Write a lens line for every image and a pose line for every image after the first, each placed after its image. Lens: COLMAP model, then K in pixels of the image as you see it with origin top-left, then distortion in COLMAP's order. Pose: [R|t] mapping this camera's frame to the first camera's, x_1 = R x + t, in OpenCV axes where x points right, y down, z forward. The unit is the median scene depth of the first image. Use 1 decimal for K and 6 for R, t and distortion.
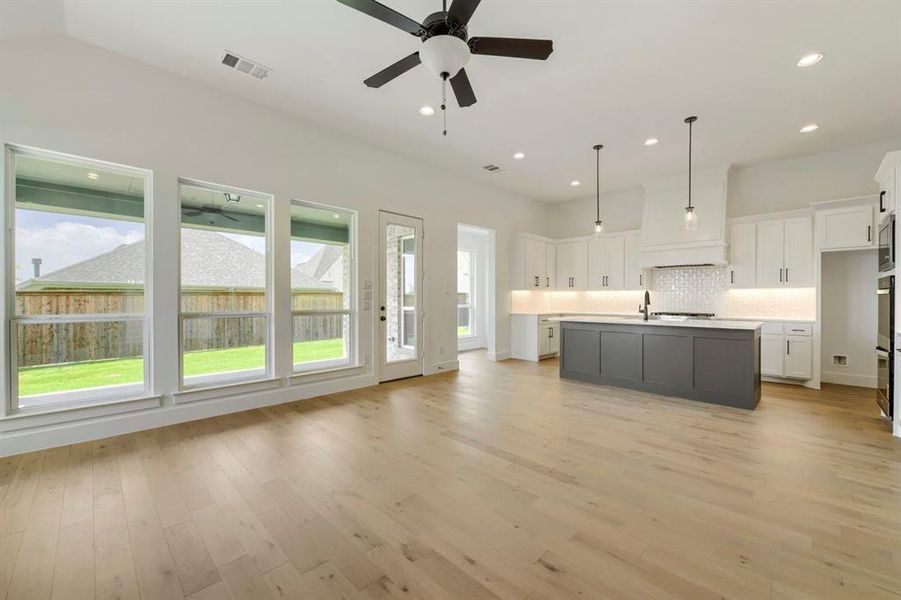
lens RADIAL K [[360.2, 0, 453.5], [0, 360.2, 300.5], [0, 0, 1]] dist [-0.001185, -0.000192]
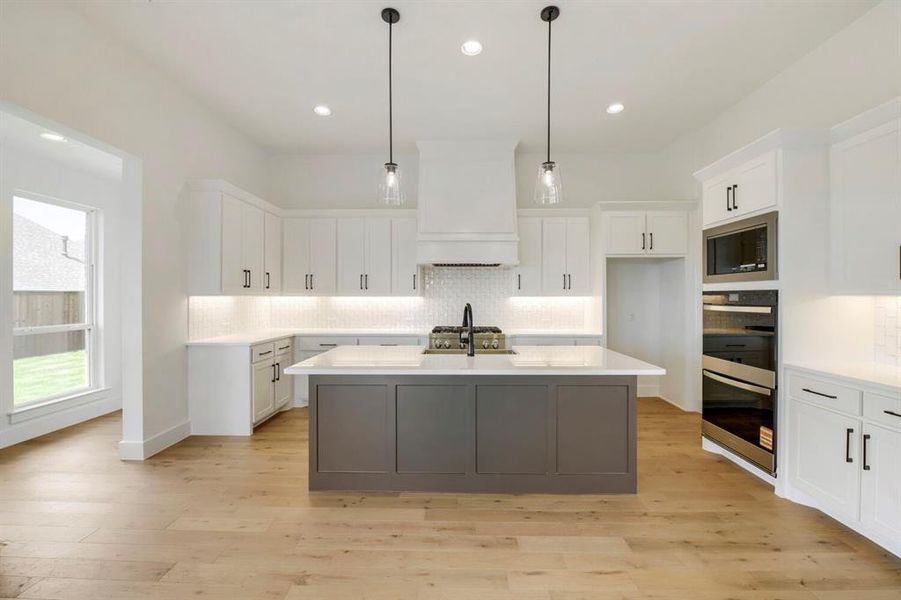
lens RADIAL K [[367.9, 0, 454.8], [0, 367.9, 295.5], [0, 0, 1]] dist [-0.011362, -0.000428]
pose [[0.723980, 0.001026, 0.689820, 0.101355], [0.004187, 0.999974, -0.005882, -0.030330], [-0.689808, 0.007147, 0.723957, 0.499757]]
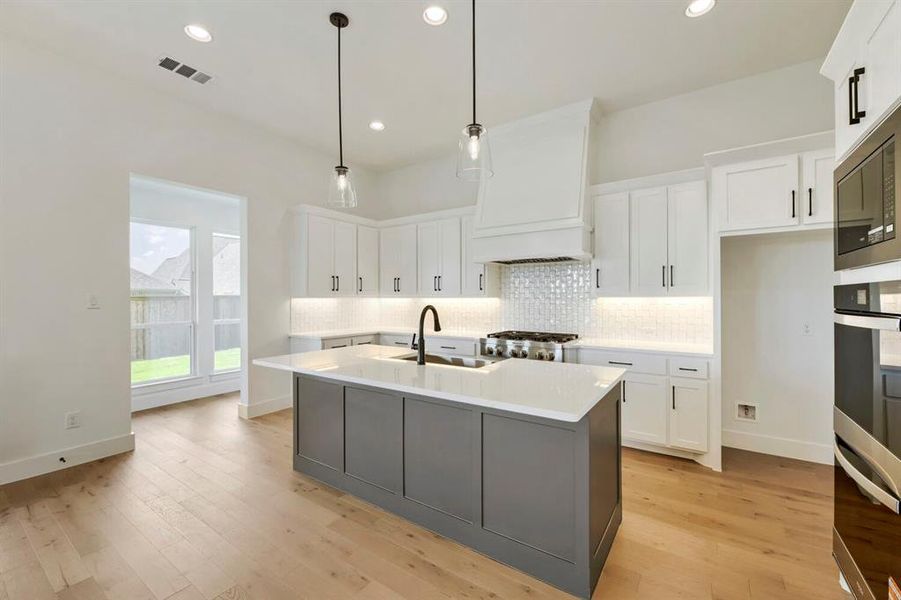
lens RADIAL K [[371.2, 0, 451.9], [0, 371.2, 298.3], [0, 0, 1]] dist [0.000750, -0.000137]
pose [[0.983536, -0.004803, 0.180647, 0.400837], [0.005766, 0.999972, -0.004808, -0.028715], [-0.180619, 0.005770, 0.983536, 0.402845]]
